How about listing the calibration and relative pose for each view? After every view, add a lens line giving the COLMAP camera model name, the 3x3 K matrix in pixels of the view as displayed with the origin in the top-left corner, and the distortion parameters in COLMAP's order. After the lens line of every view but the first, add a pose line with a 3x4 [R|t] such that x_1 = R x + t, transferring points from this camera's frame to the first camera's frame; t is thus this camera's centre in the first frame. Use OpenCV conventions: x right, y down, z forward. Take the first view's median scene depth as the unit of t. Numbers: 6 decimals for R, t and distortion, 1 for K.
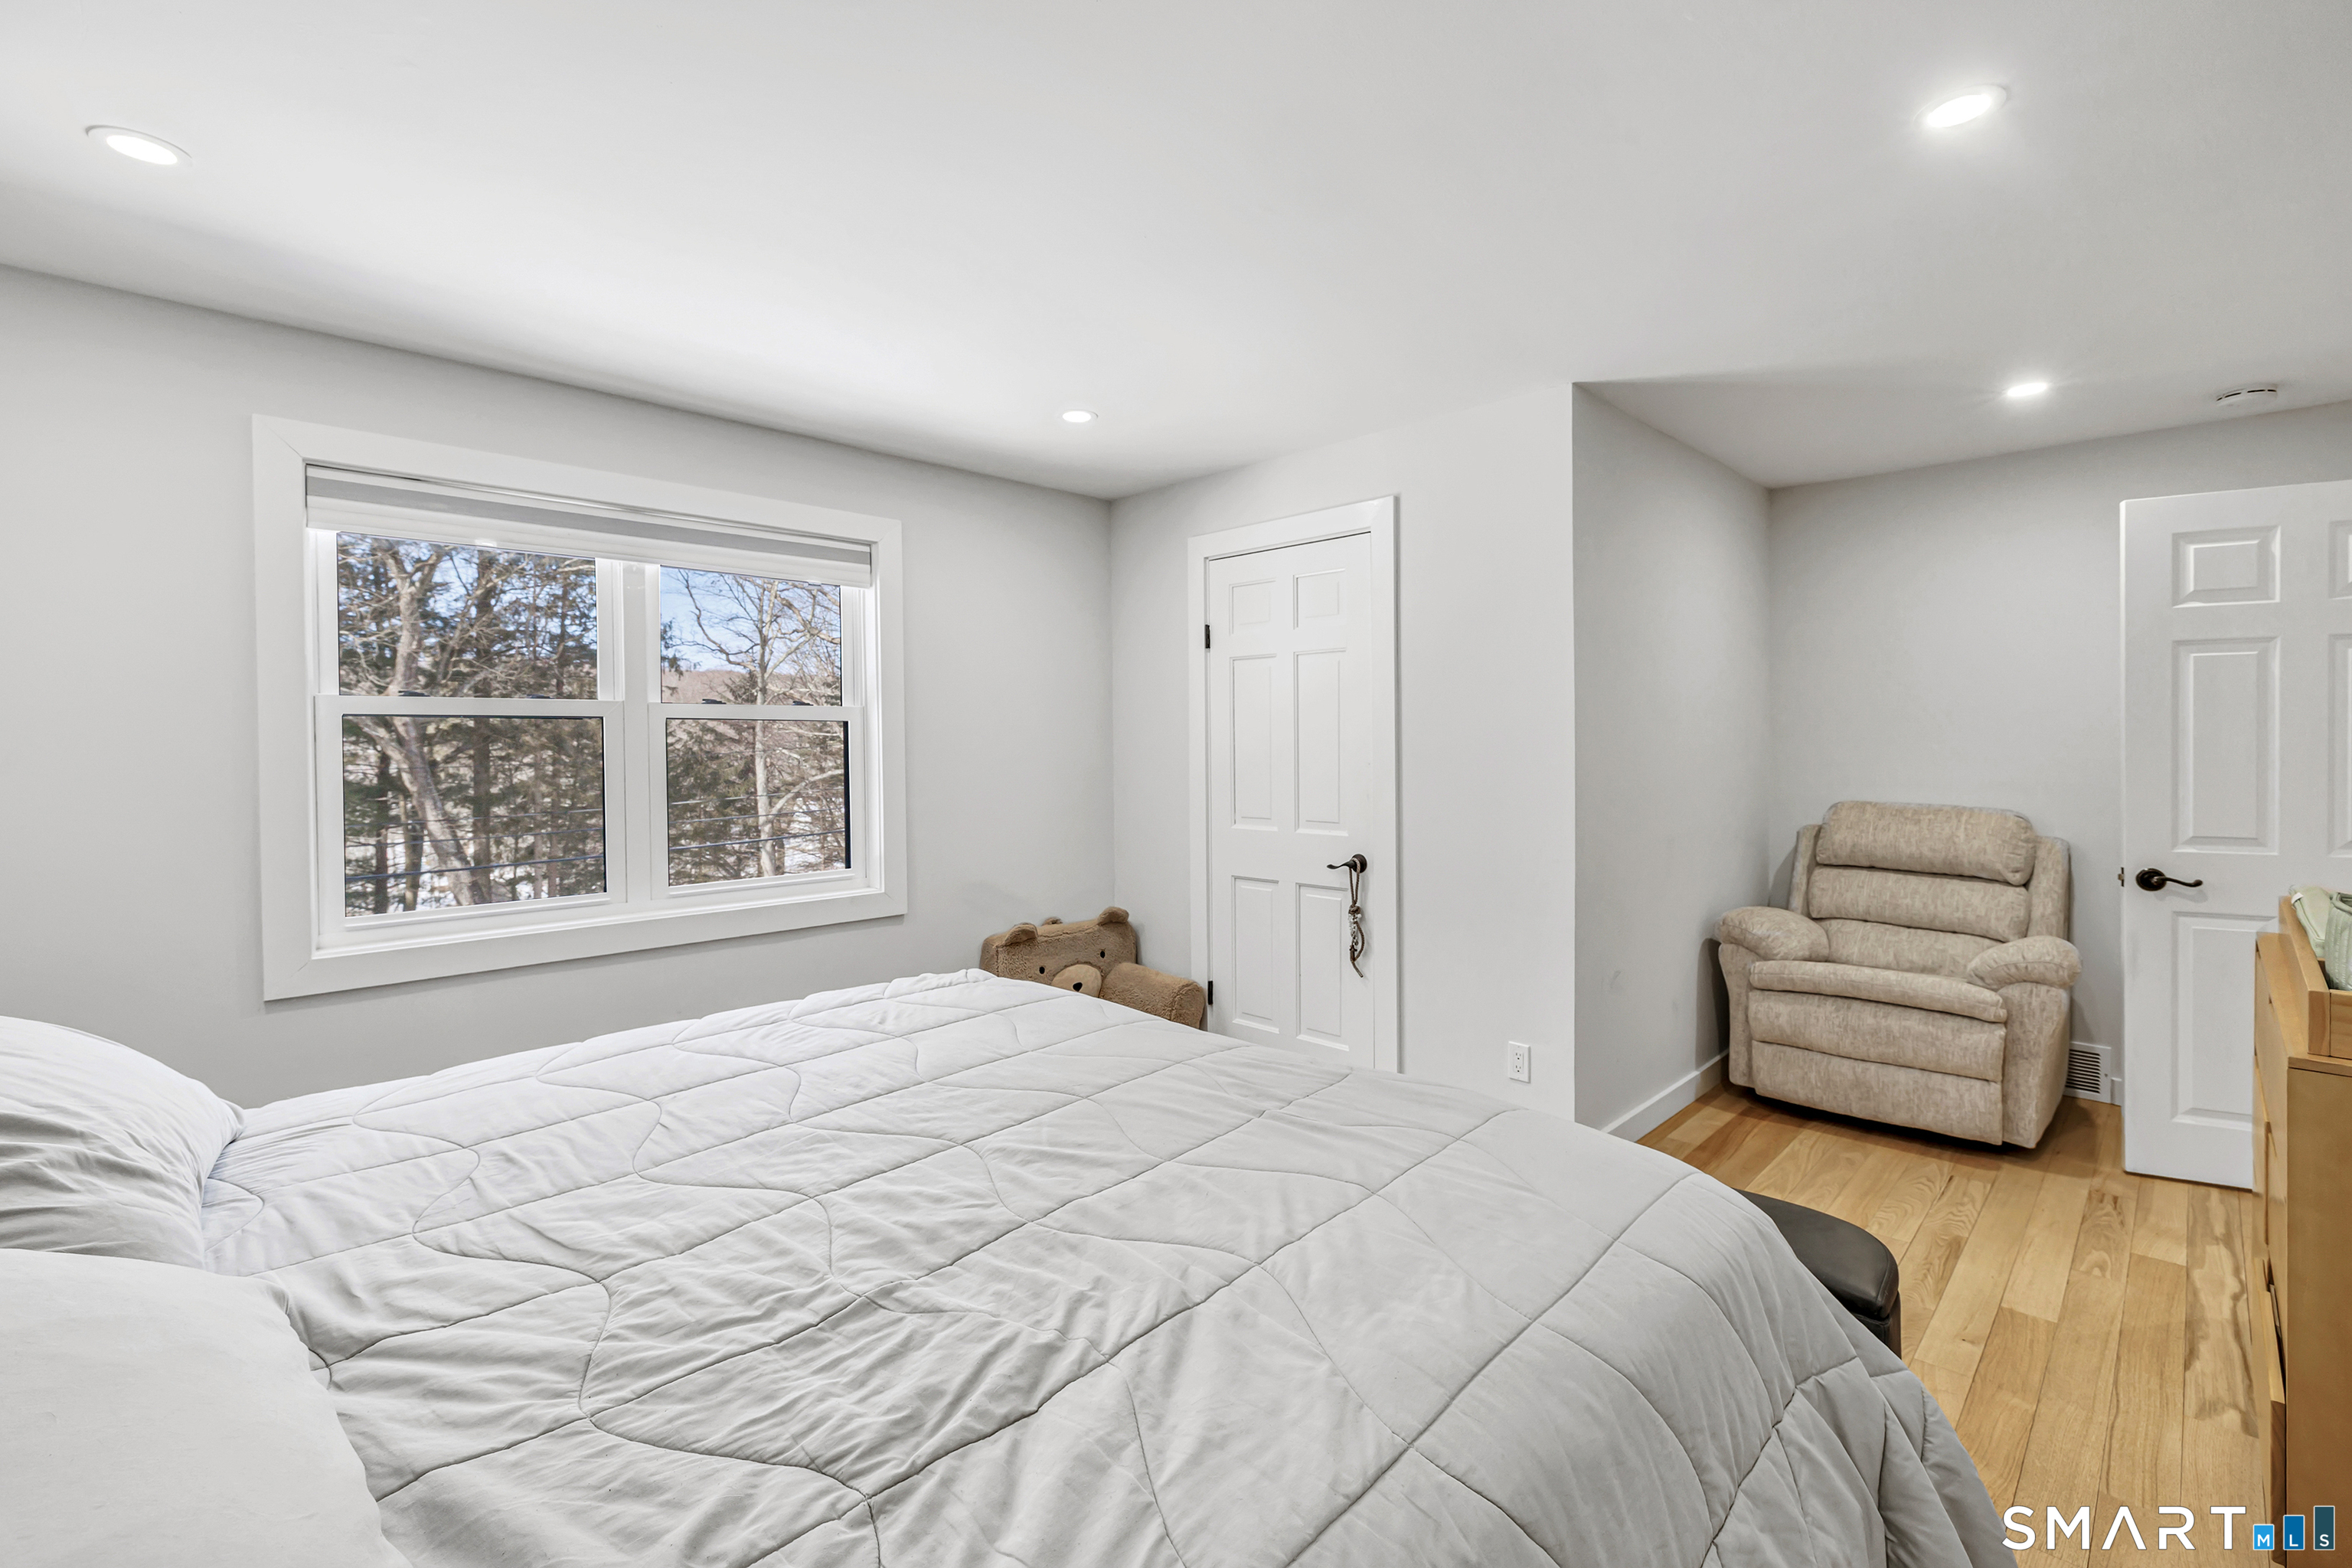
lens RADIAL K [[1069.2, 0, 1173.2], [0, 1069.2, 736.0], [0, 0, 1]] dist [-0.000414, 0.000107]
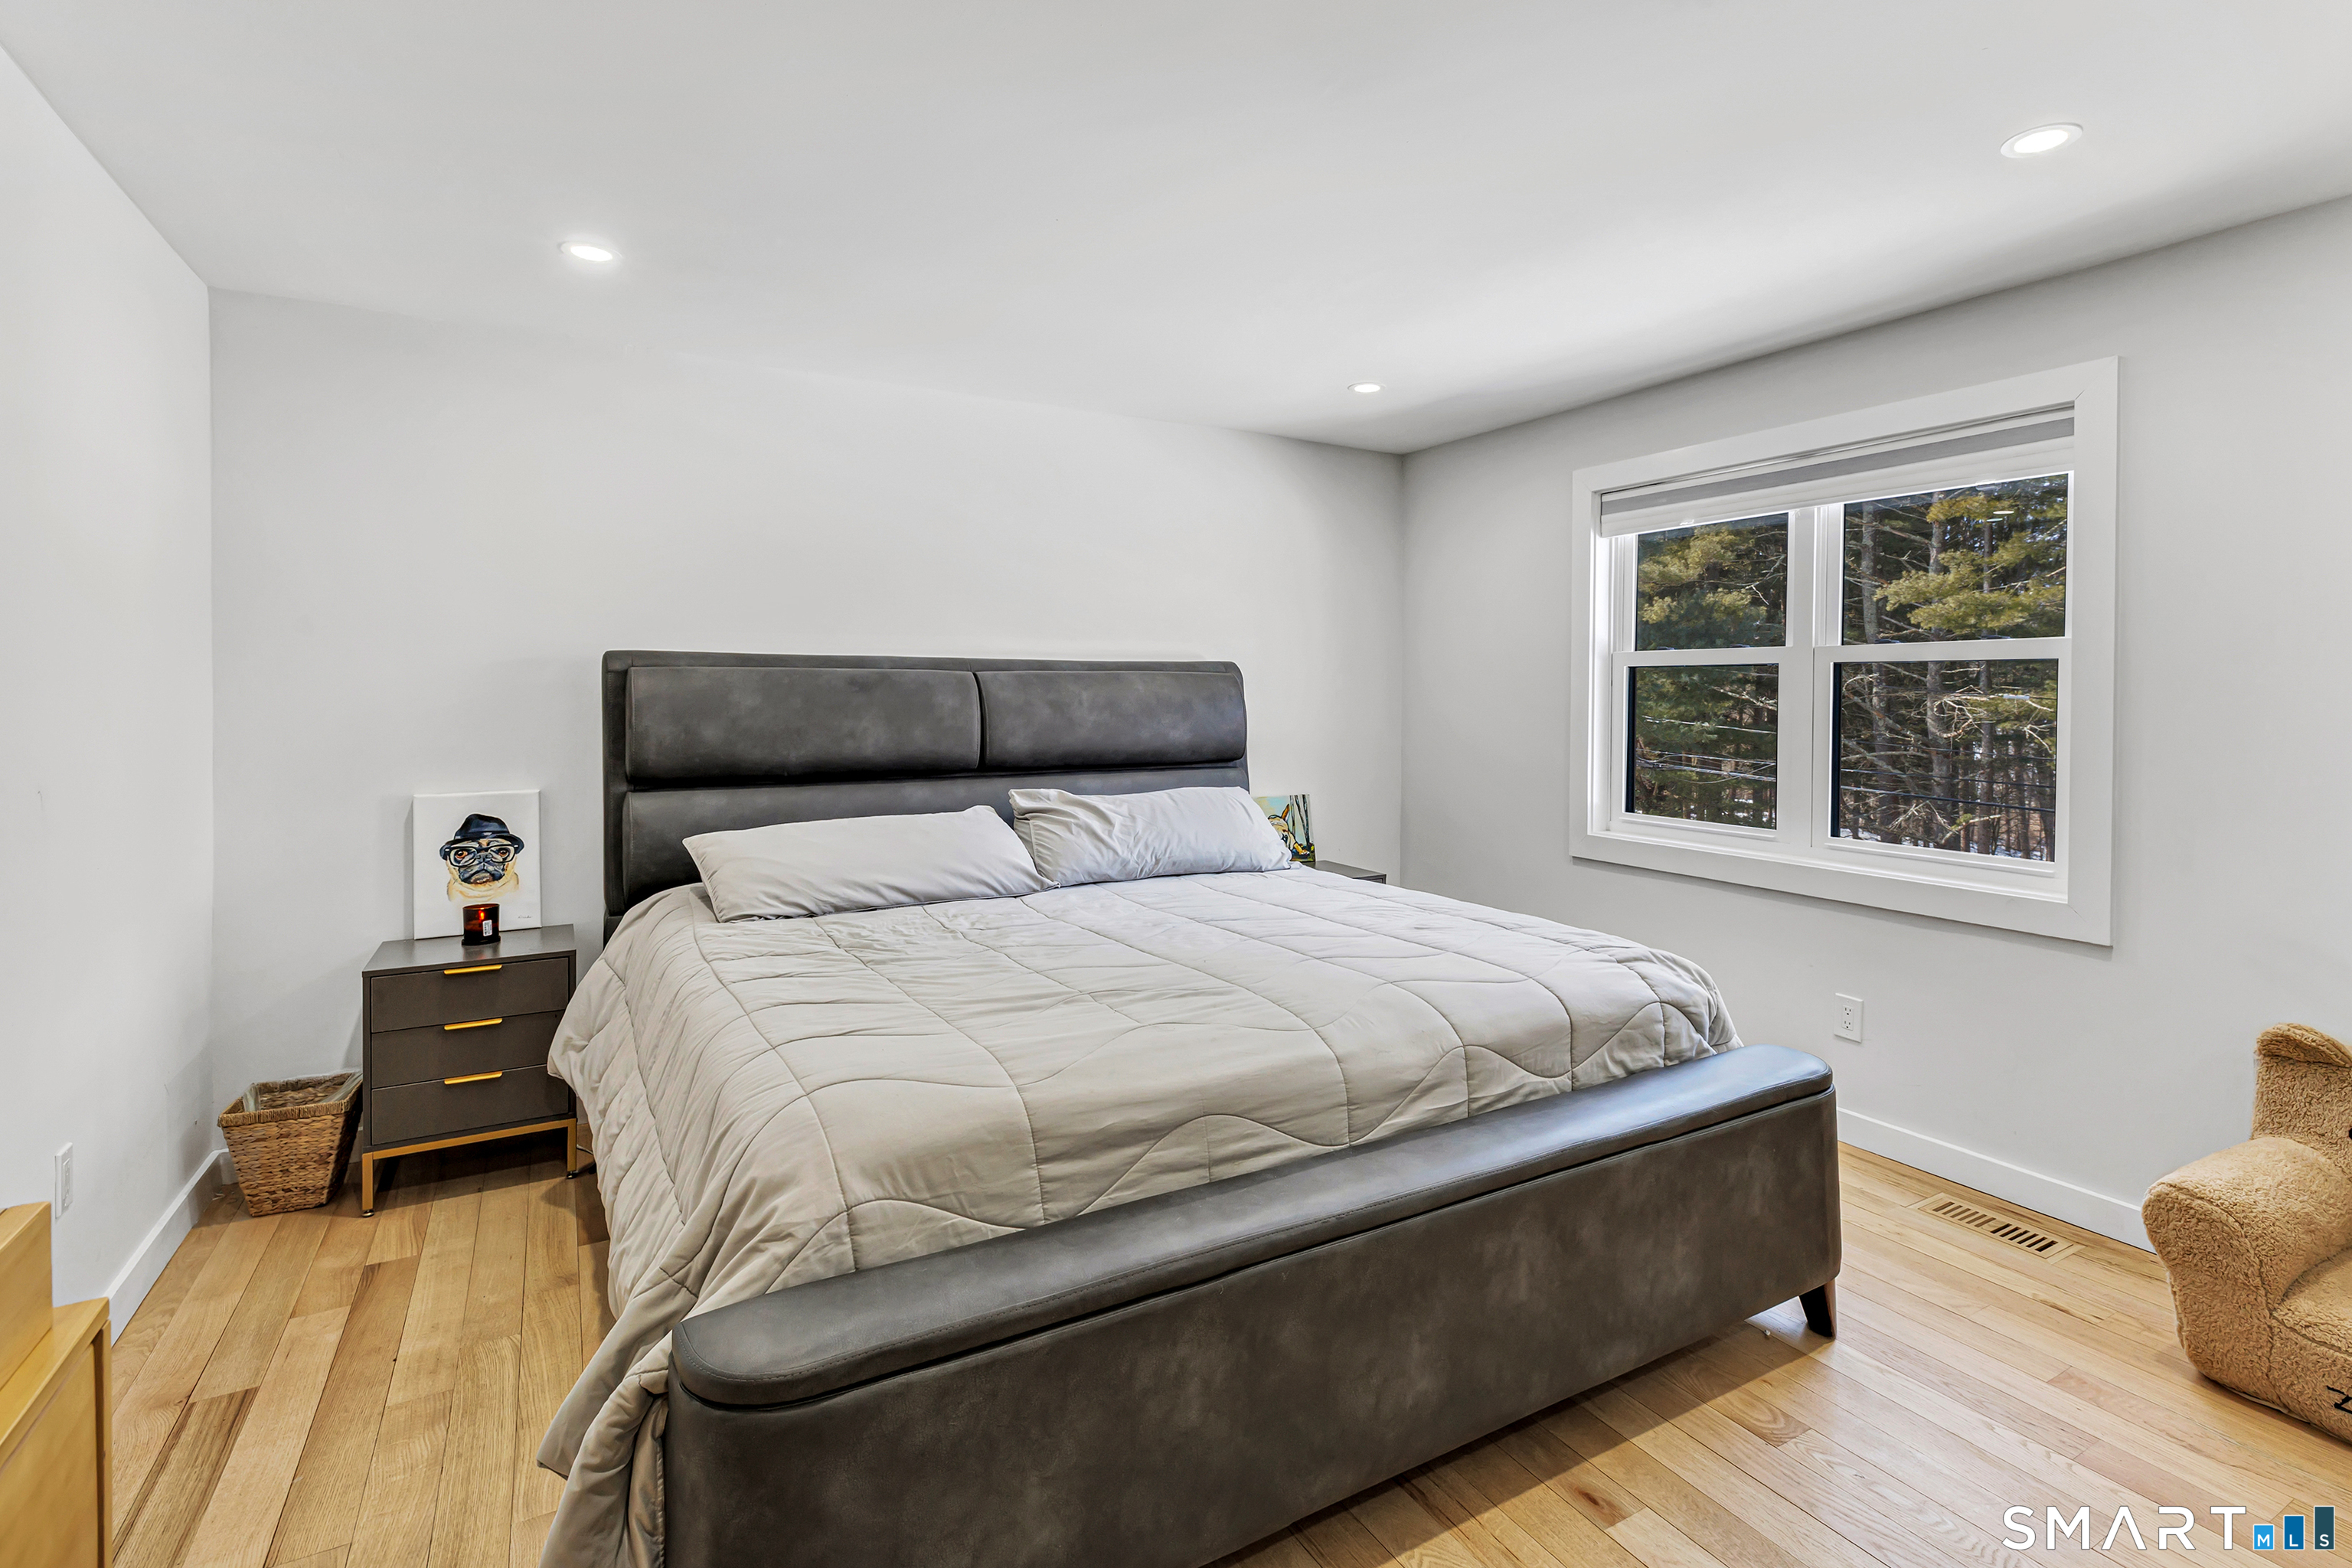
lens RADIAL K [[1069.2, 0, 1173.2], [0, 1069.2, 736.0], [0, 0, 1]] dist [-0.000414, 0.000107]
pose [[-0.280776, 0.047700, -0.958587, 0.645640], [0.002026, 0.998791, 0.049107, 0.000723], [0.959771, 0.011846, -0.280533, 0.730608]]
